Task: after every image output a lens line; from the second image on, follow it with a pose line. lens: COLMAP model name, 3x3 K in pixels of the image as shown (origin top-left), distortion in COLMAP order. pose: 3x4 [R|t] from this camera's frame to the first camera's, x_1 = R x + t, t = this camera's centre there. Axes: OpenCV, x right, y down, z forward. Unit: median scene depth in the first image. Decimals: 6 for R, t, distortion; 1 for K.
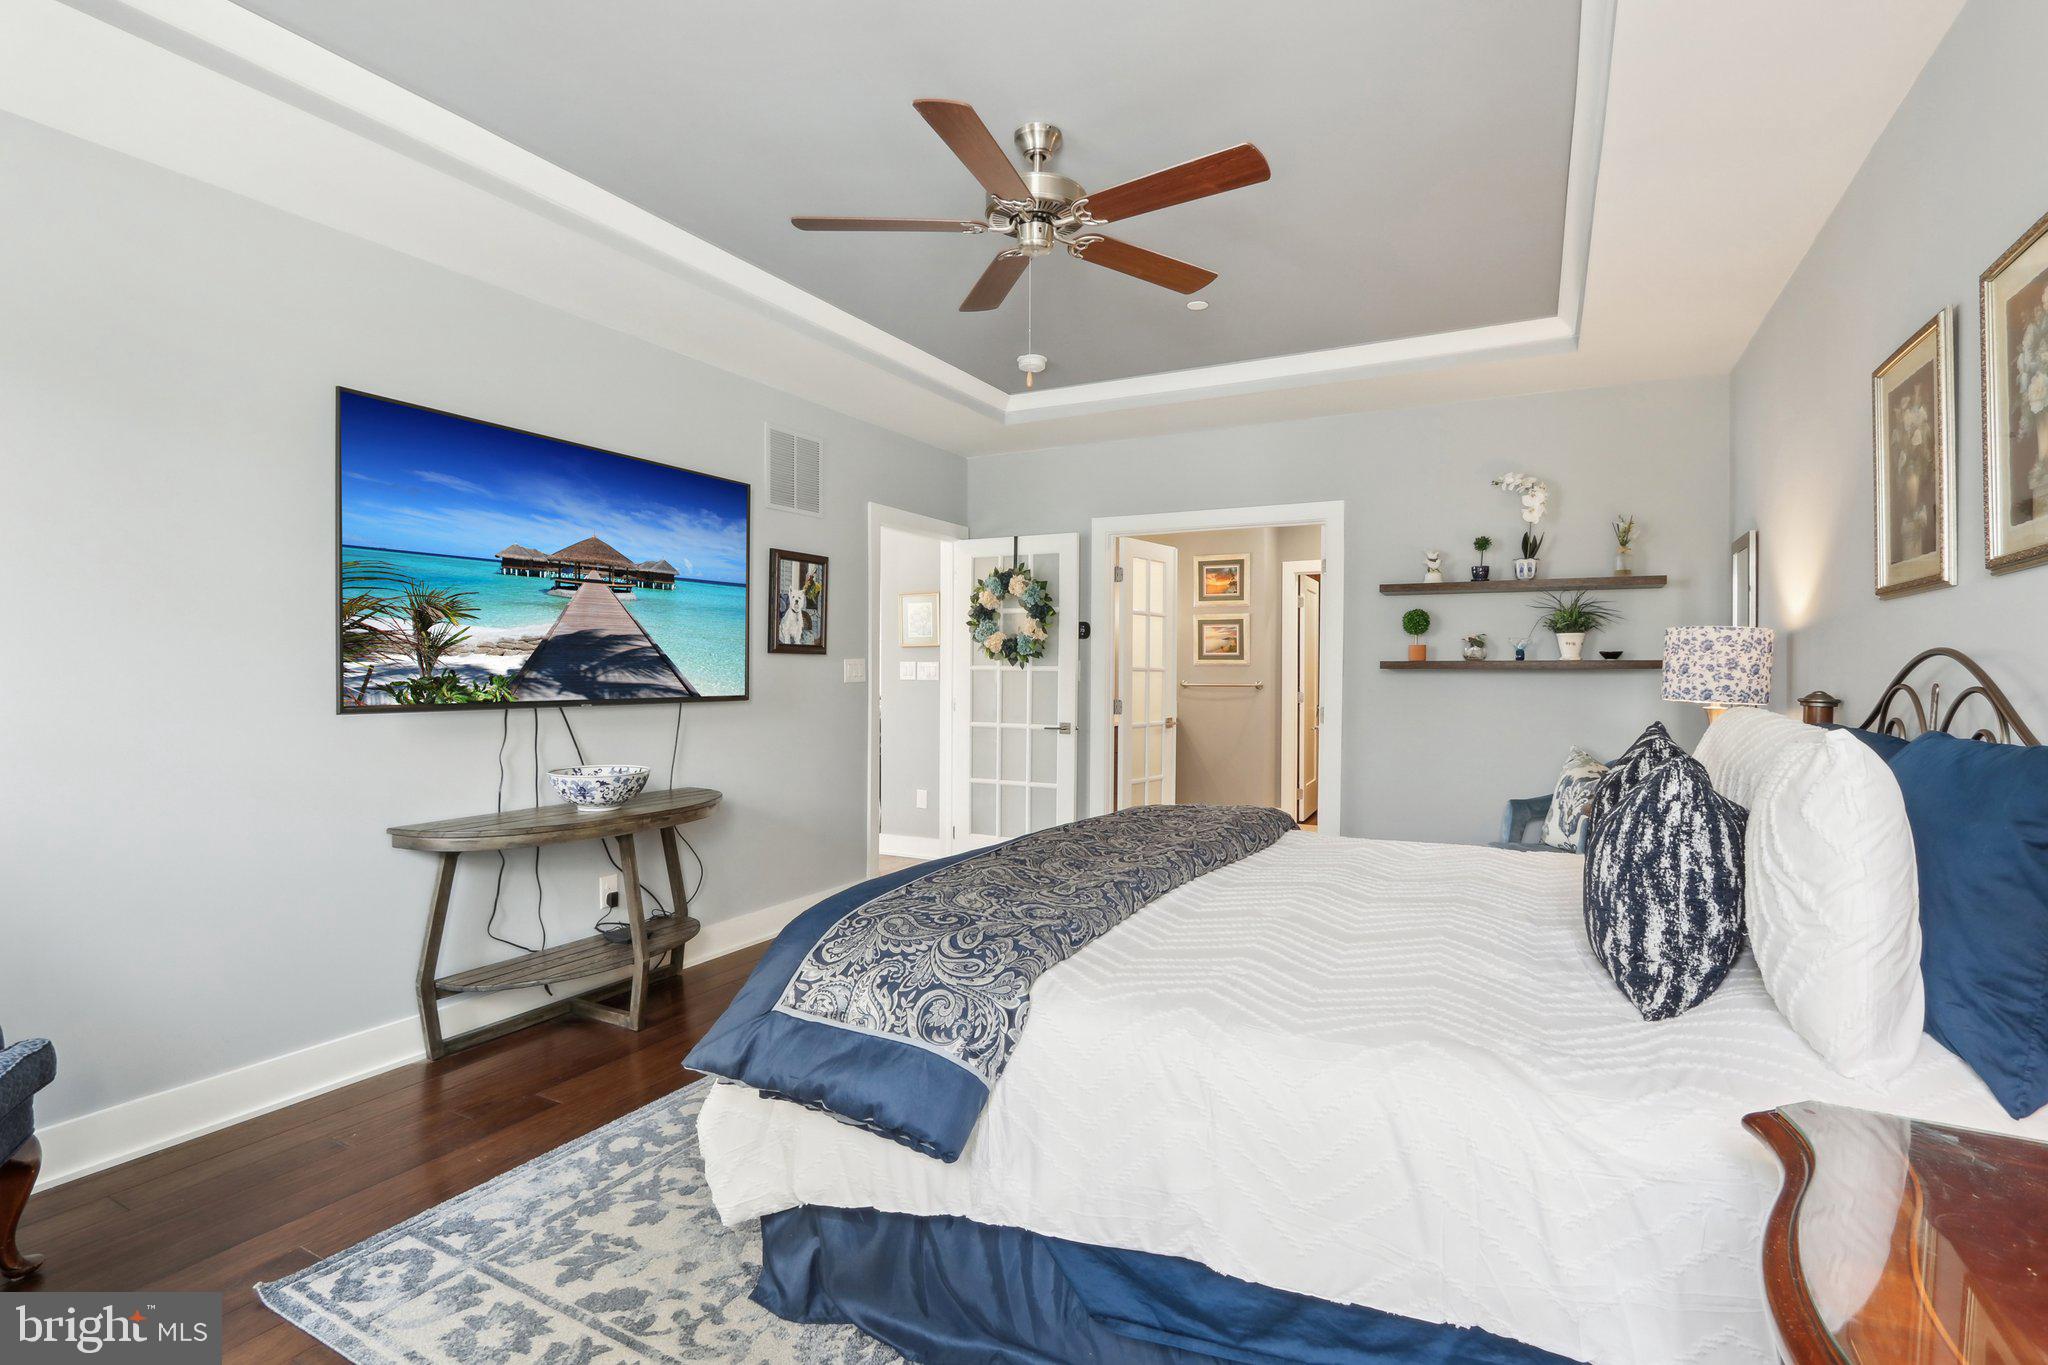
lens RADIAL K [[970.0, 0, 1003.5], [0, 970.0, 680.3], [0, 0, 1]] dist [-0.015095, 0.001696]
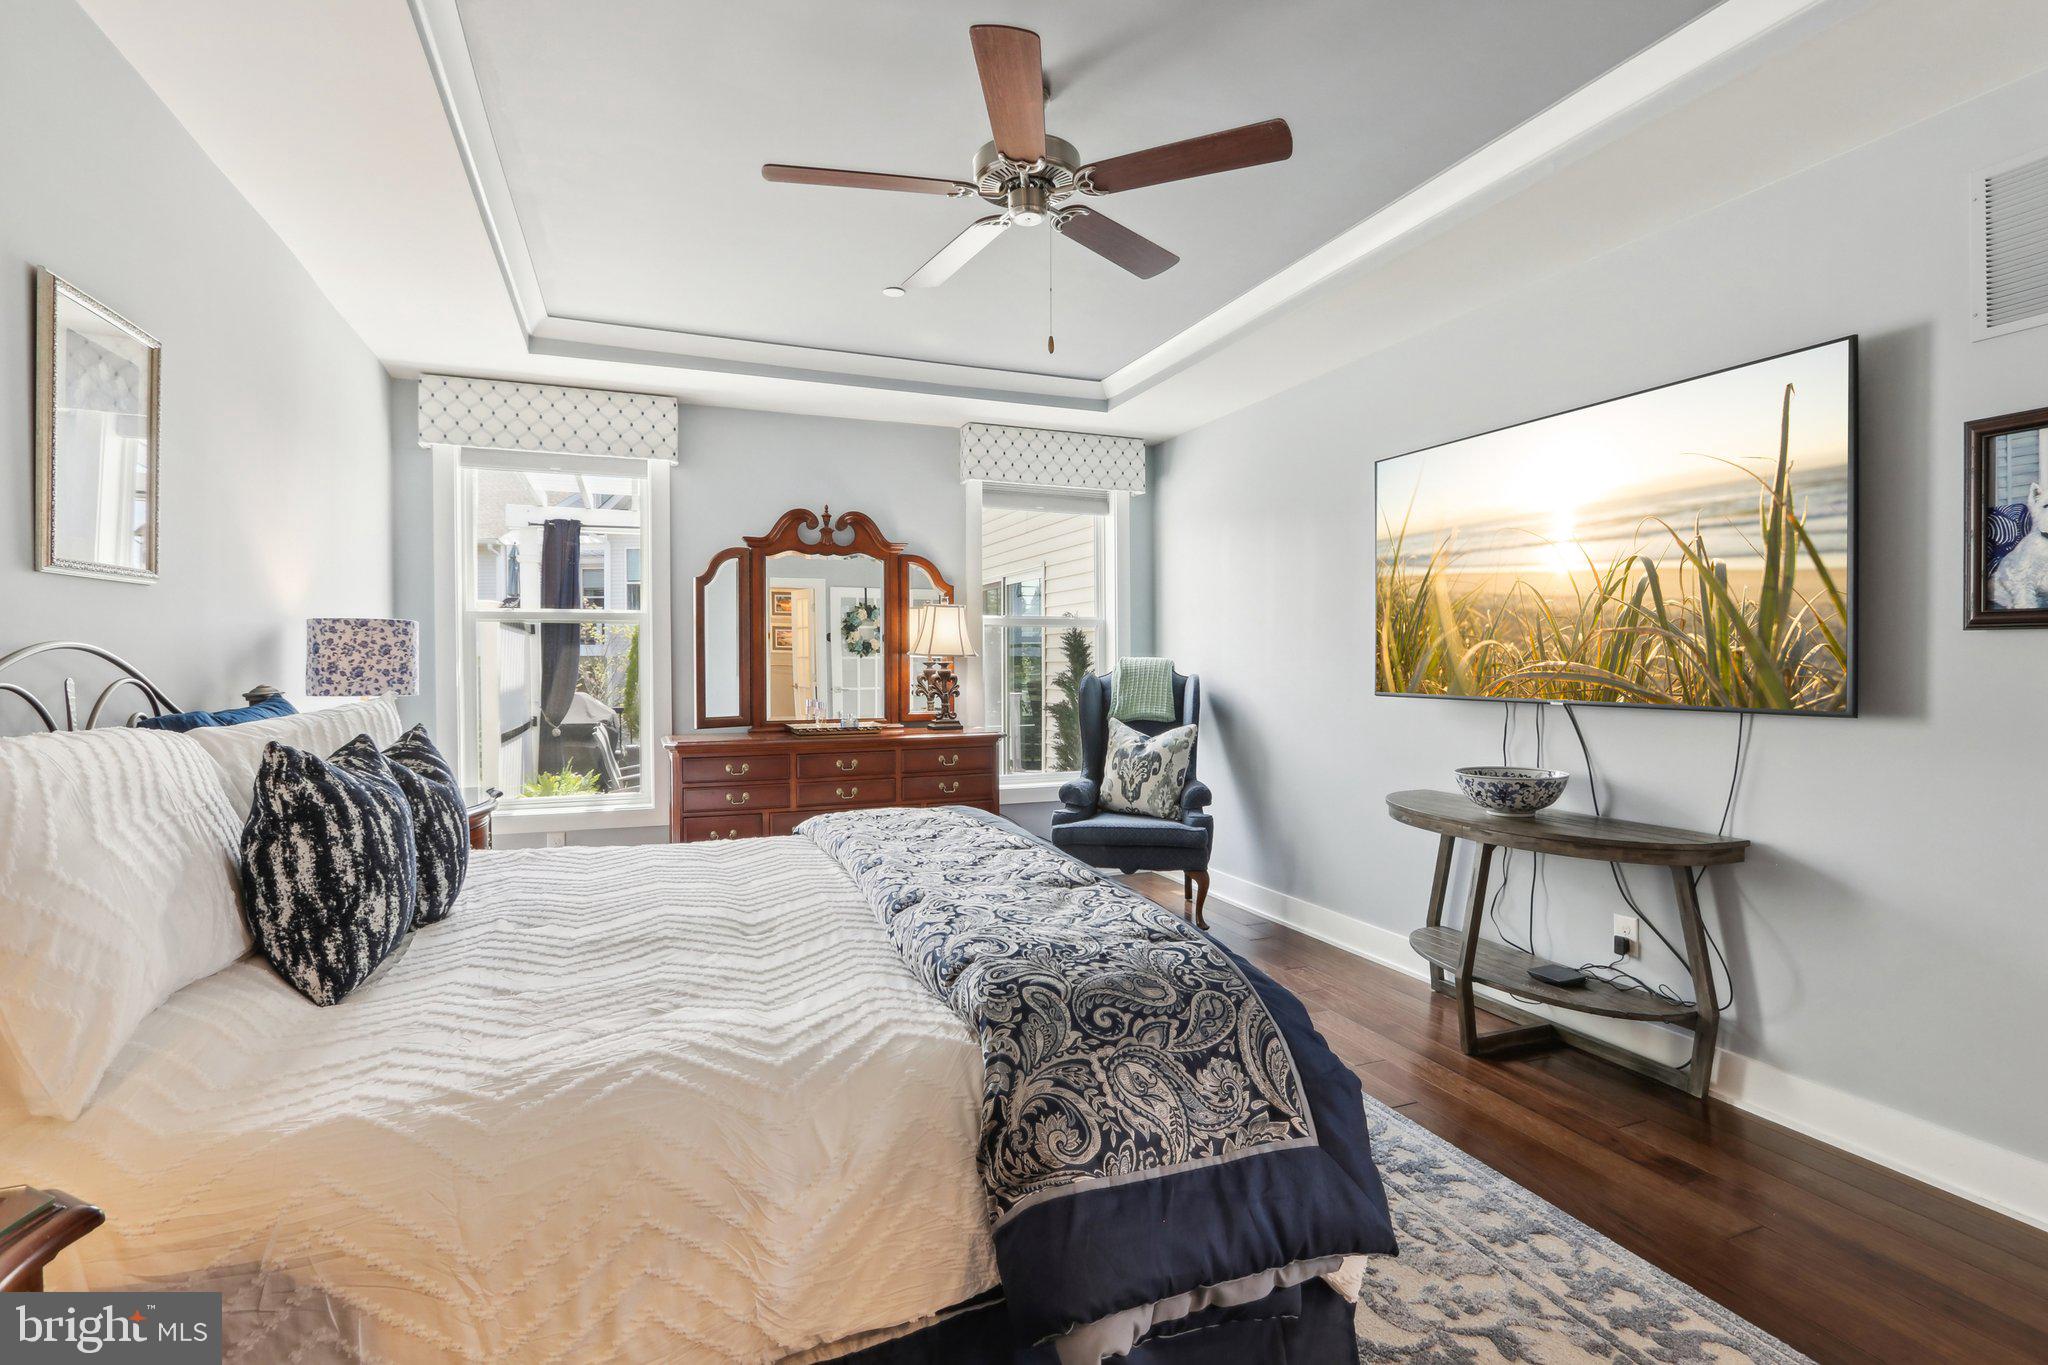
lens RADIAL K [[970.0, 0, 1043.3], [0, 970.0, 670.1], [0, 0, 1]] dist [-0.015095, 0.001696]
pose [[-0.610083, 0.005642, -0.792317, 0.427306], [-0.009951, 0.999841, 0.014781, -0.010838], [0.792275, 0.016902, -0.609930, 0.883638]]
